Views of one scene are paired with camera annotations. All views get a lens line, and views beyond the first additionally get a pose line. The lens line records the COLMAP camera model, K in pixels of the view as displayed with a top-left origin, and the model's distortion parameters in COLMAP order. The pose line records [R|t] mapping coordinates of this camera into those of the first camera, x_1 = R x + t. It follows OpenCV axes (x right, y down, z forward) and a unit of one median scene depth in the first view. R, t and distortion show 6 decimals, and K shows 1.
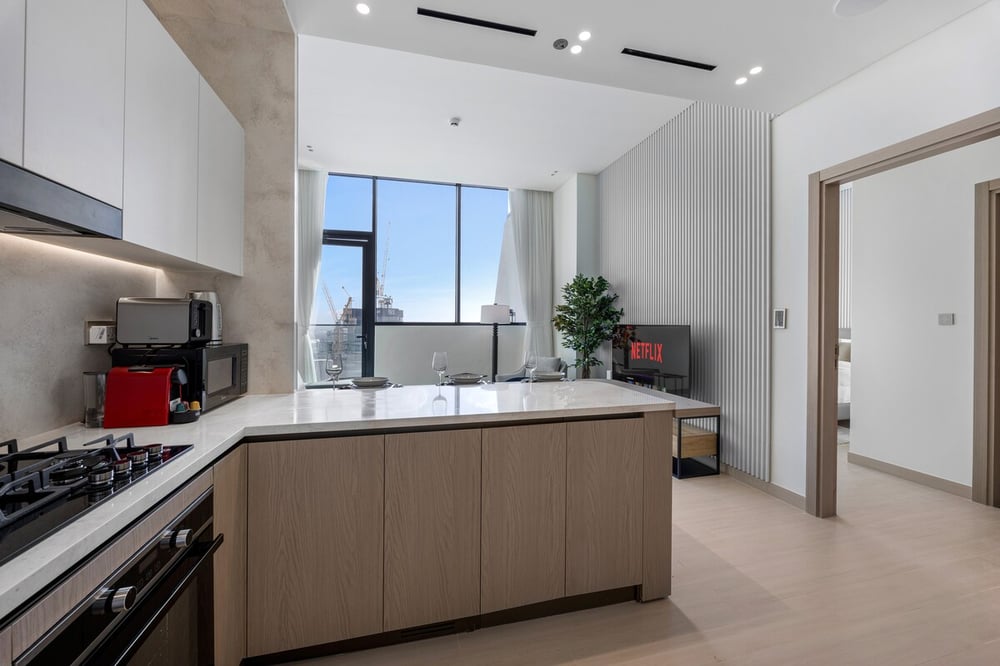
lens RADIAL K [[387.1, 0, 497.6], [0, 387.1, 325.2], [0, 0, 1]] dist [-0.001430, -0.000640]
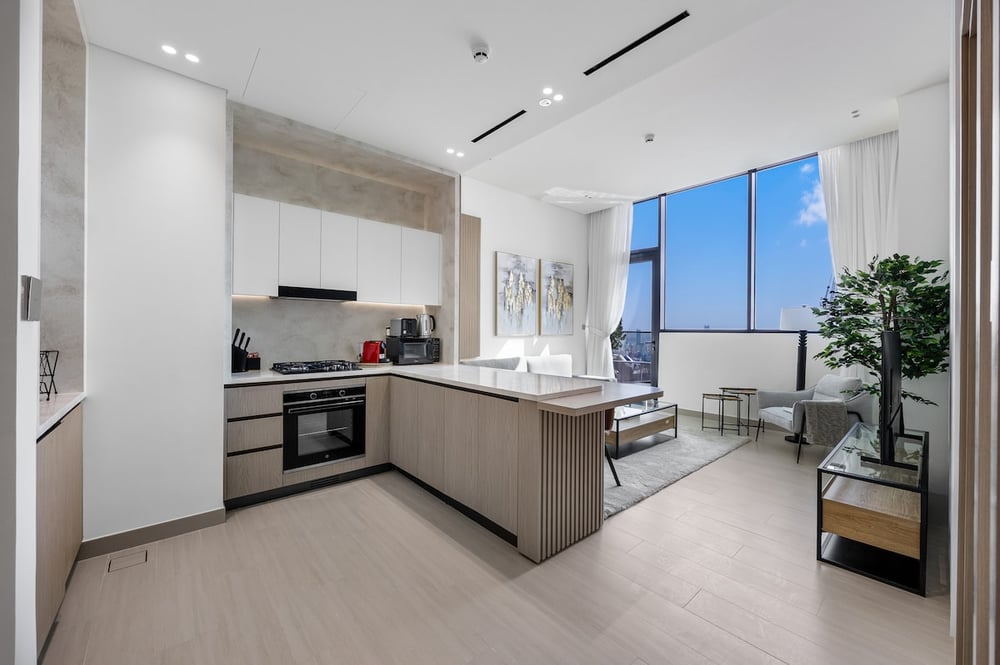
lens RADIAL K [[387.1, 0, 498.7], [0, 387.1, 331.2], [0, 0, 1]] dist [-0.001430, -0.000640]
pose [[0.446016, 0.001987, -0.895023, 0.645931], [-0.010006, 0.999946, -0.002766, 0.006522], [0.894969, 0.010190, 0.446012, 0.170779]]
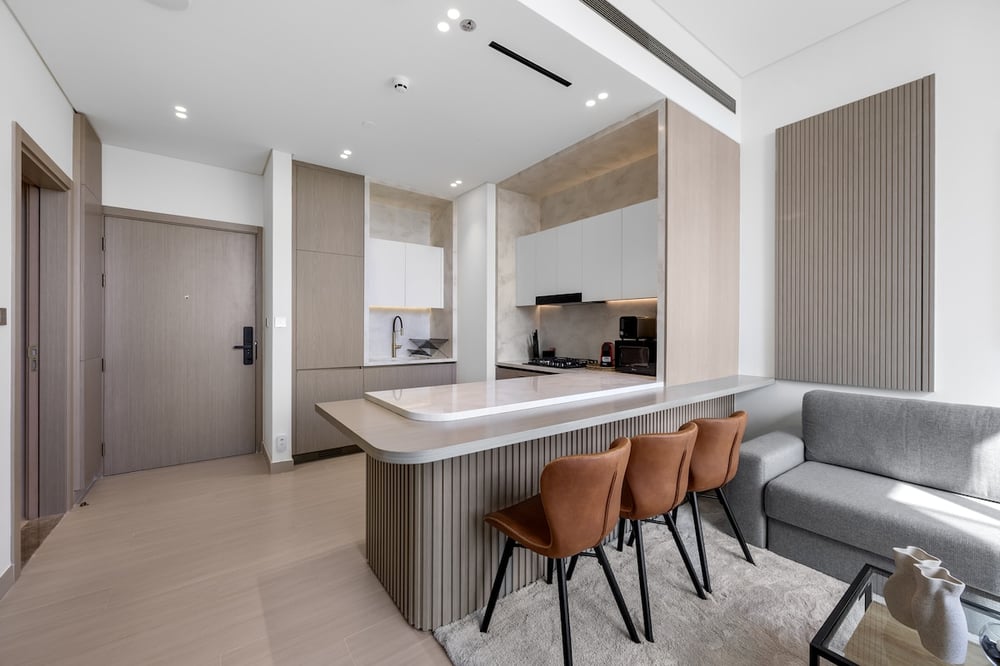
lens RADIAL K [[387.1, 0, 500.1], [0, 387.1, 327.9], [0, 0, 1]] dist [-0.001430, -0.000640]
pose [[-0.925439, -0.003386, -0.378881, 0.236338], [-0.006054, 0.999965, 0.005850, -0.005464], [0.378847, 0.007707, -0.925427, 1.009723]]
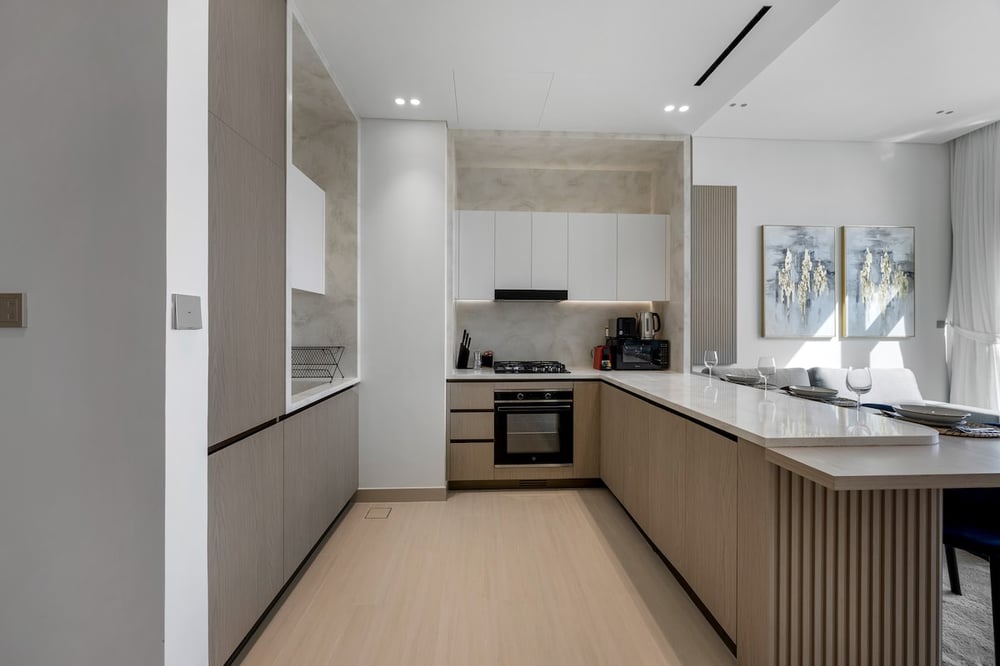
lens RADIAL K [[387.1, 0, 500.4], [0, 387.1, 327.6], [0, 0, 1]] dist [-0.001430, -0.000640]
pose [[-0.199911, -0.002982, -0.979810, 0.566707], [-0.007669, 0.999970, -0.001478, 0.000404], [0.979784, 0.007218, -0.199927, 0.296813]]
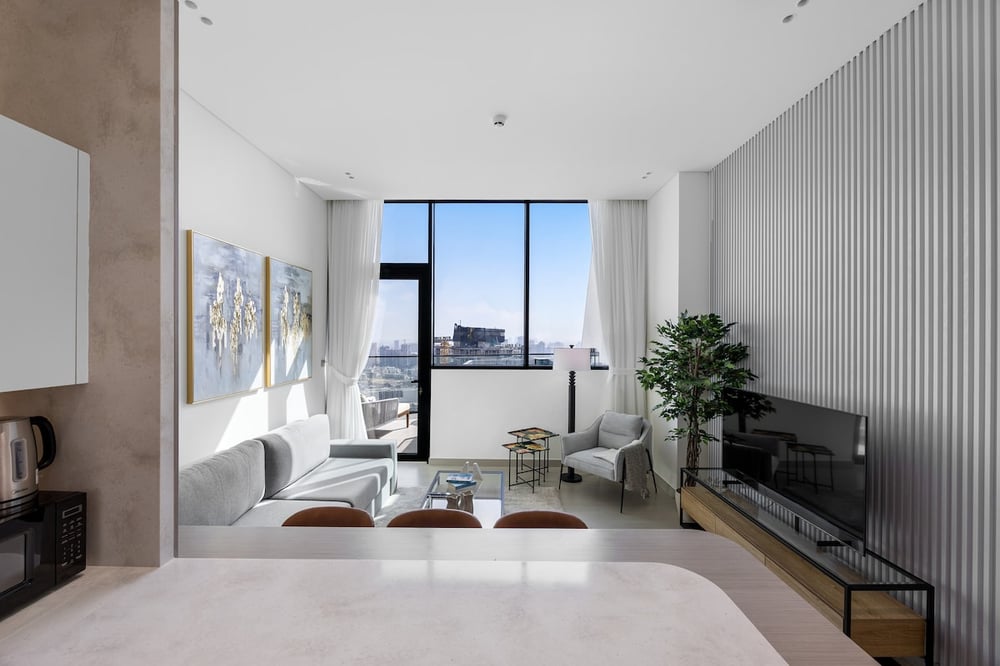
lens RADIAL K [[387.1, 0, 498.9], [0, 387.1, 339.1], [0, 0, 1]] dist [-0.001430, -0.000640]
pose [[0.967313, 0.003393, -0.253563, 0.081044], [-0.003766, 0.999992, -0.000987, -0.097471], [0.253558, 0.001910, 0.967318, 0.268174]]
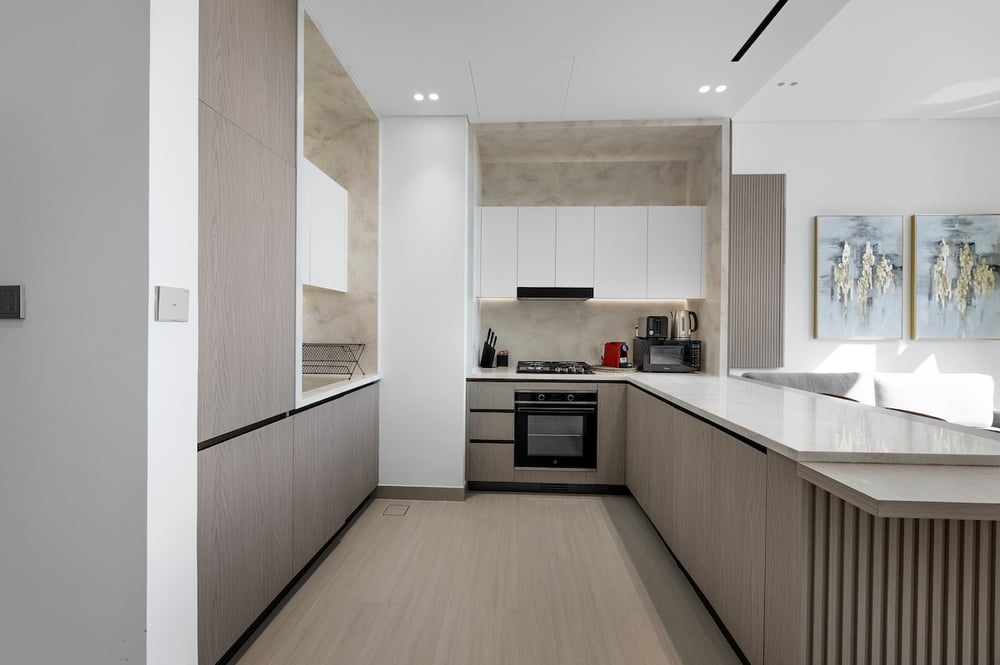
lens RADIAL K [[387.1, 0, 499.6], [0, 387.1, 329.8], [0, 0, 1]] dist [-0.001430, -0.000640]
pose [[-0.297028, 0.000038, -0.954869, 0.539787], [-0.014089, 0.999891, 0.004422, 0.003722], [0.954765, 0.014766, -0.296995, 0.324169]]
